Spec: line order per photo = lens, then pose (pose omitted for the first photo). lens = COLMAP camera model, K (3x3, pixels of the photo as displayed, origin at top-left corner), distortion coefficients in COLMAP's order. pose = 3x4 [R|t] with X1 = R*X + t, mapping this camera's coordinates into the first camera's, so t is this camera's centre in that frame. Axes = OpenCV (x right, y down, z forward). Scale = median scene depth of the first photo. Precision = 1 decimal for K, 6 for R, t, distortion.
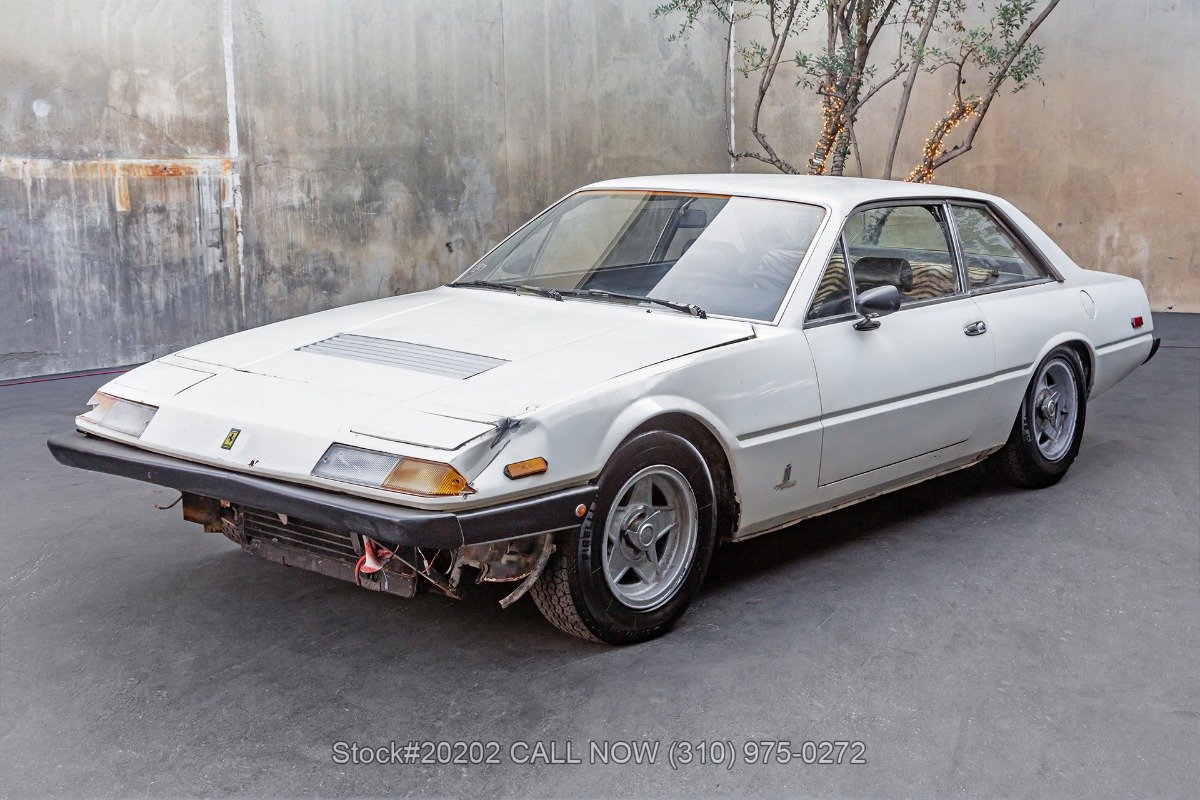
lens RADIAL K [[1650.5, 0, 623.0], [0, 1650.5, 399.2], [0, 0, 1]] dist [0.139388, 0.025476]
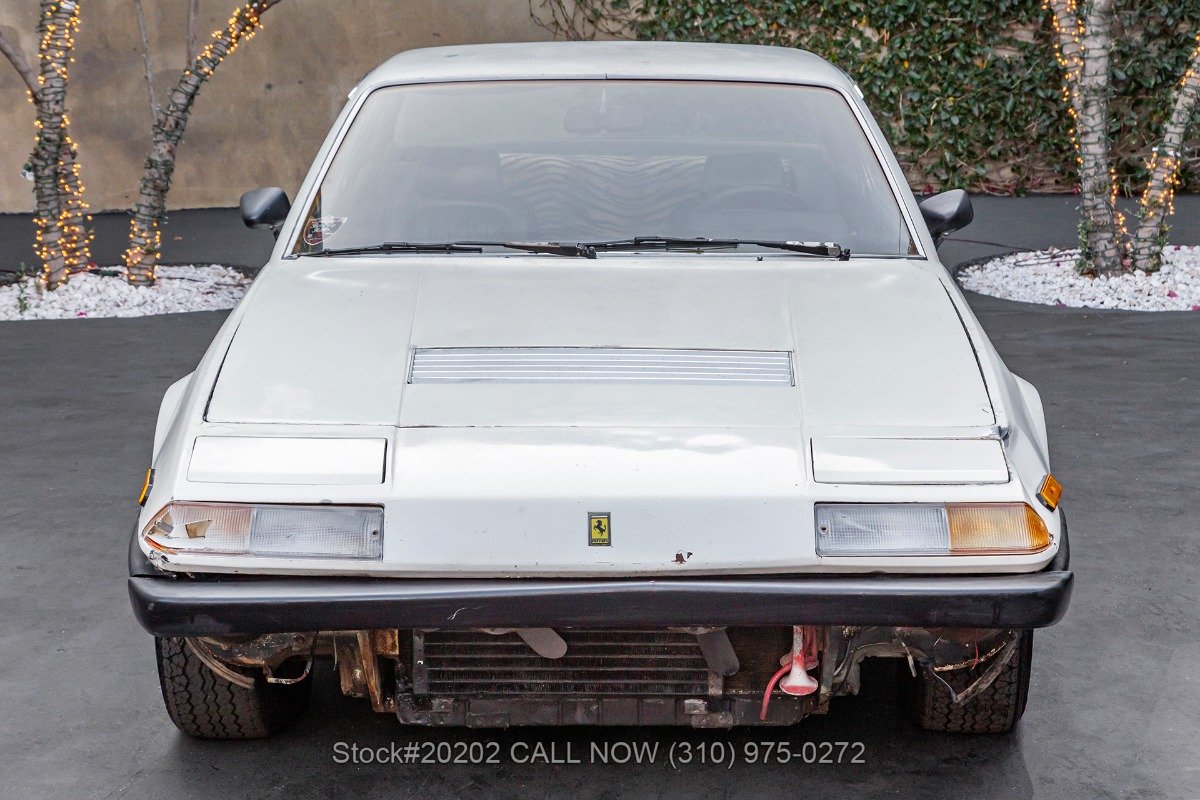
lens RADIAL K [[2584.9, 0, 600.0], [0, 2584.9, 400.0], [0, 0, 1]] dist [0.297564, 0.132229]
pose [[0.780966, -0.139025, 0.608904, -0.343193], [0.124687, 0.989991, 0.066114, -0.036884], [-0.612000, 0.024290, 0.790484, 0.097048]]
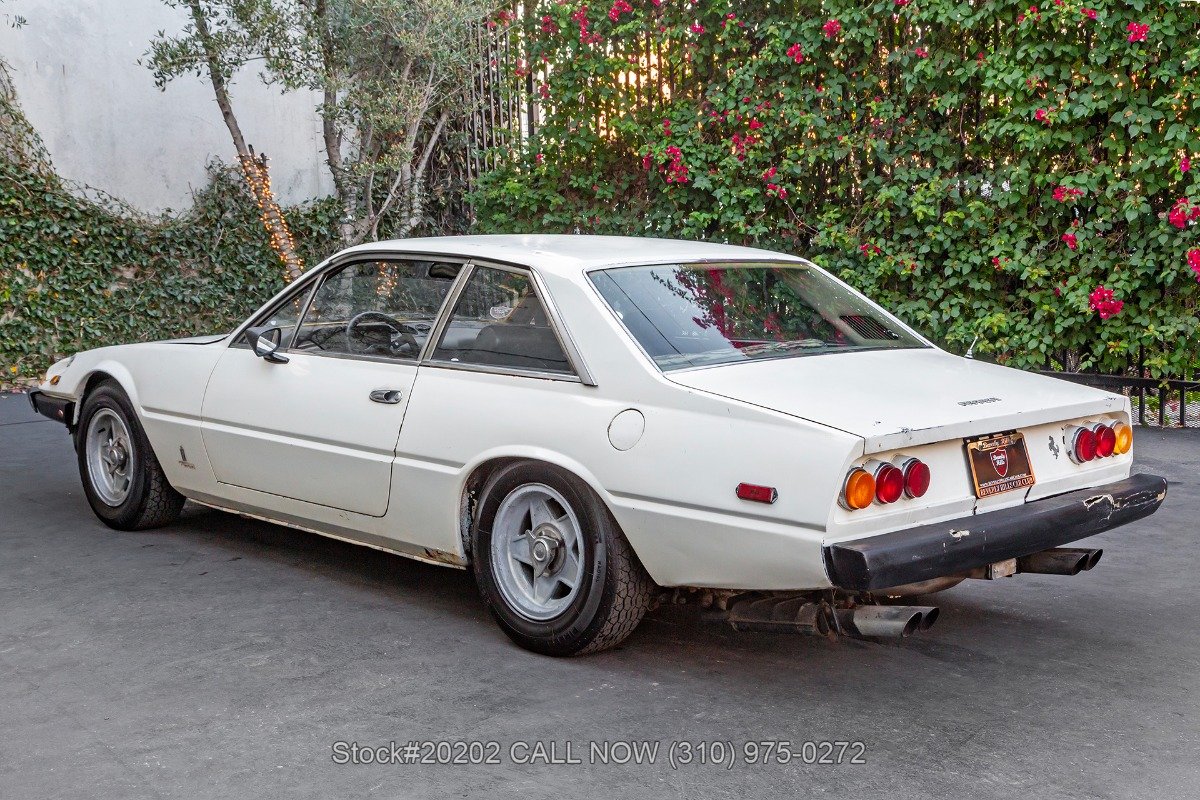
lens RADIAL K [[1566.4, 0, 593.8], [0, 1566.4, 404.0], [0, 0, 1]] dist [0.107404, -0.030652]
pose [[0.076949, -0.129125, 0.988638, -0.478117], [0.173974, 0.978105, 0.114208, -0.081915], [-0.981739, 0.163209, 0.097728, 0.537035]]
